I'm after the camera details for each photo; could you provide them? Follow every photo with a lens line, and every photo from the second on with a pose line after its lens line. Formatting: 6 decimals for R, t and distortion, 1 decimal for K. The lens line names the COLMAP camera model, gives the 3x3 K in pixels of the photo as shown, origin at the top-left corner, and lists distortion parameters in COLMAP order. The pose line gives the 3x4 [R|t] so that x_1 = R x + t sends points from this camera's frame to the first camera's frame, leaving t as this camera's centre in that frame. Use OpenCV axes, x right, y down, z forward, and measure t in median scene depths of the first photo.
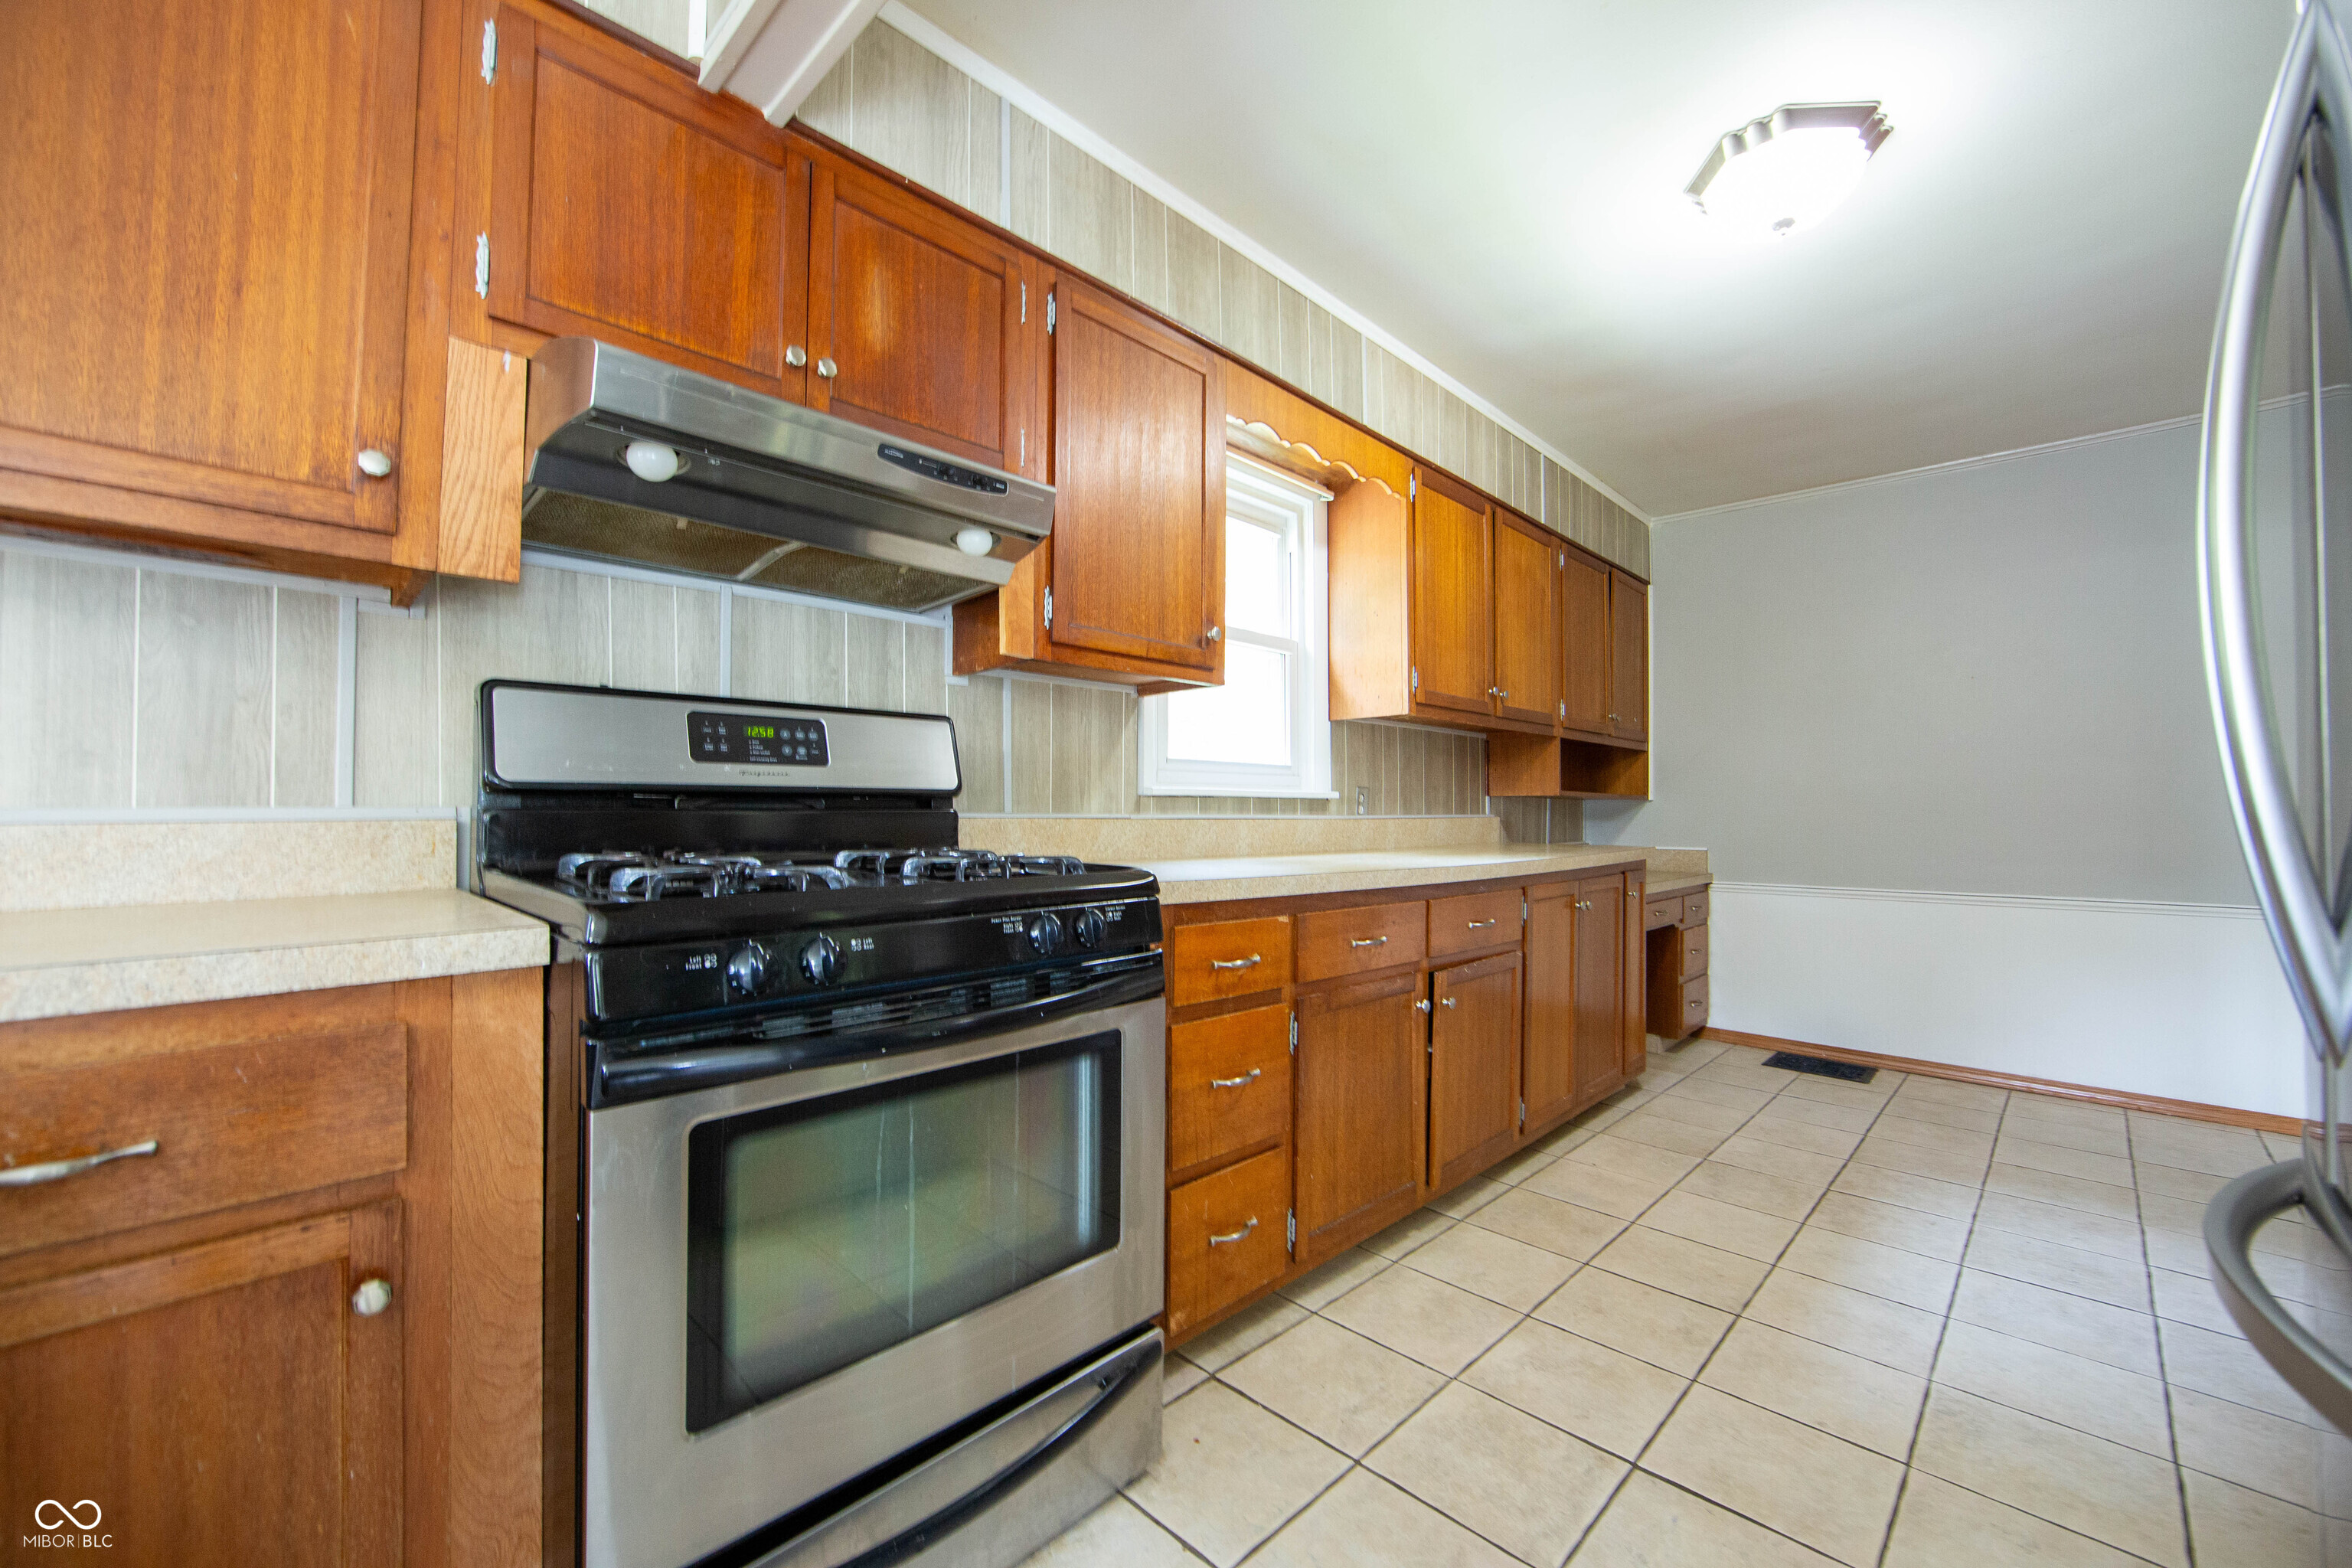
lens RADIAL K [[923.5, 0, 1181.4], [0, 923.5, 786.4], [0, 0, 1]] dist [-0.013223, 0.002634]
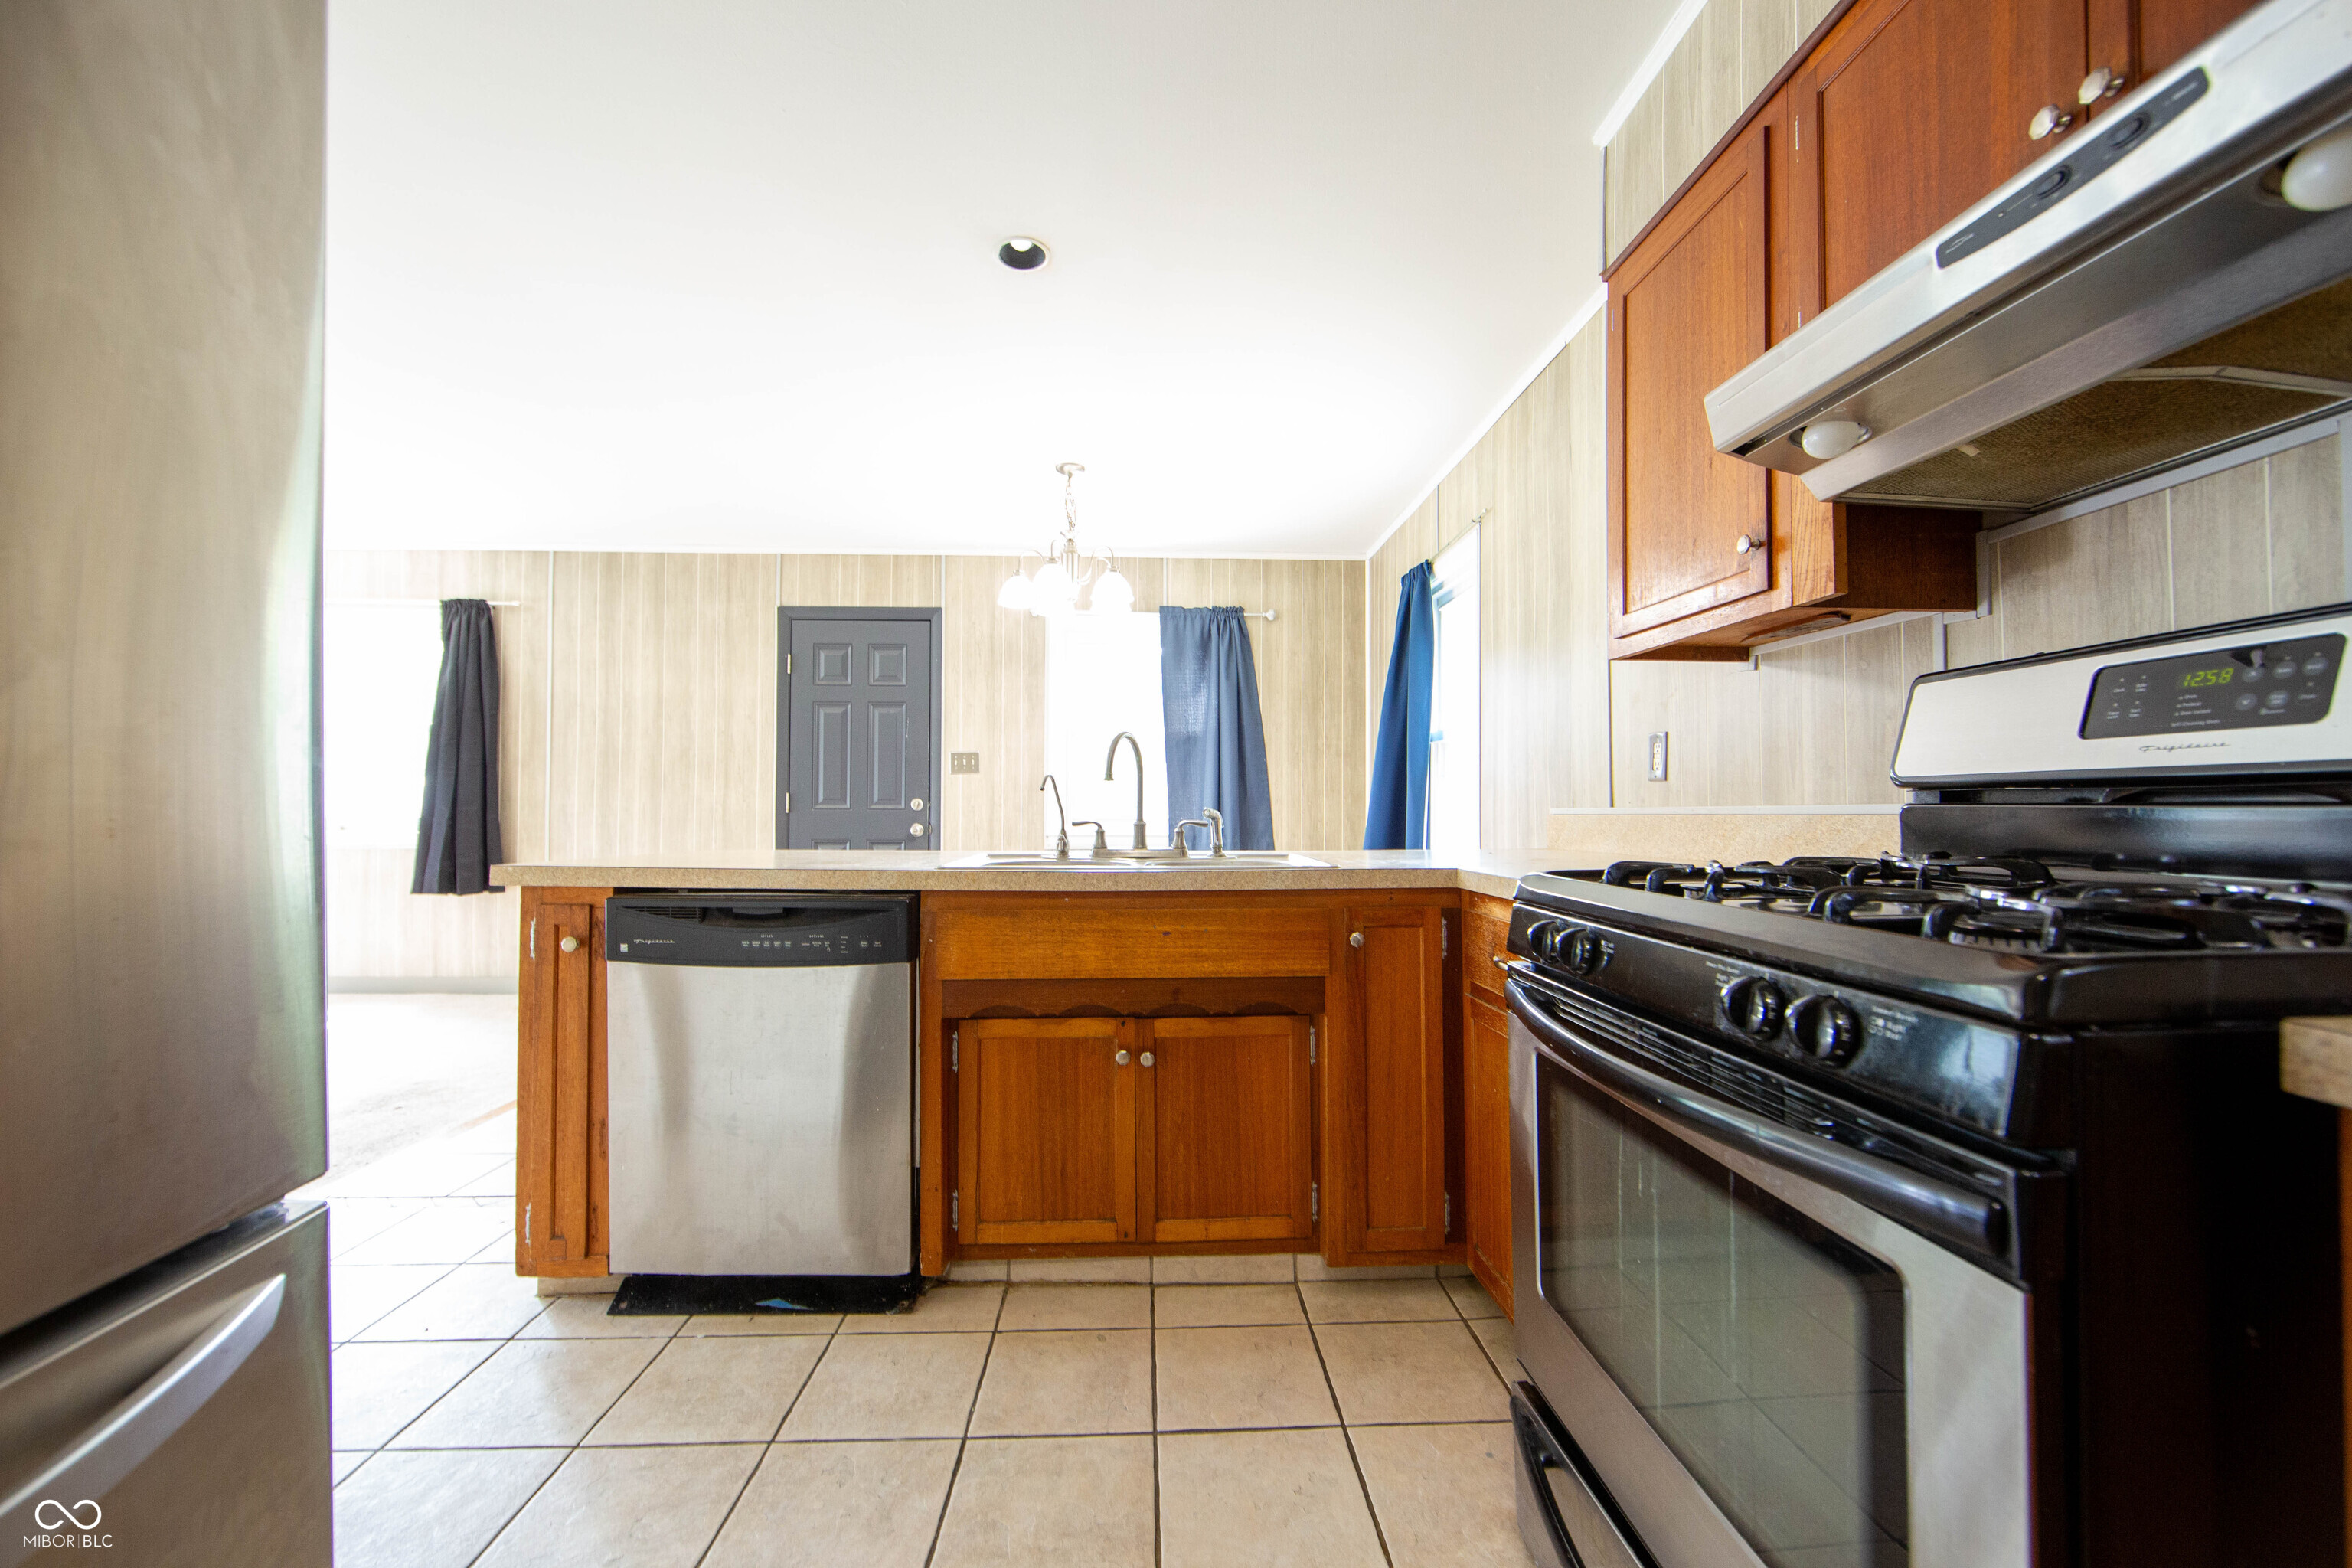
lens RADIAL K [[923.5, 0, 1181.4], [0, 923.5, 786.4], [0, 0, 1]] dist [-0.013223, 0.002634]
pose [[-0.684764, -0.012442, -0.728658, 0.458896], [0.026863, 0.998744, -0.042298, 0.020706], [0.728269, -0.048538, -0.683570, 0.925382]]
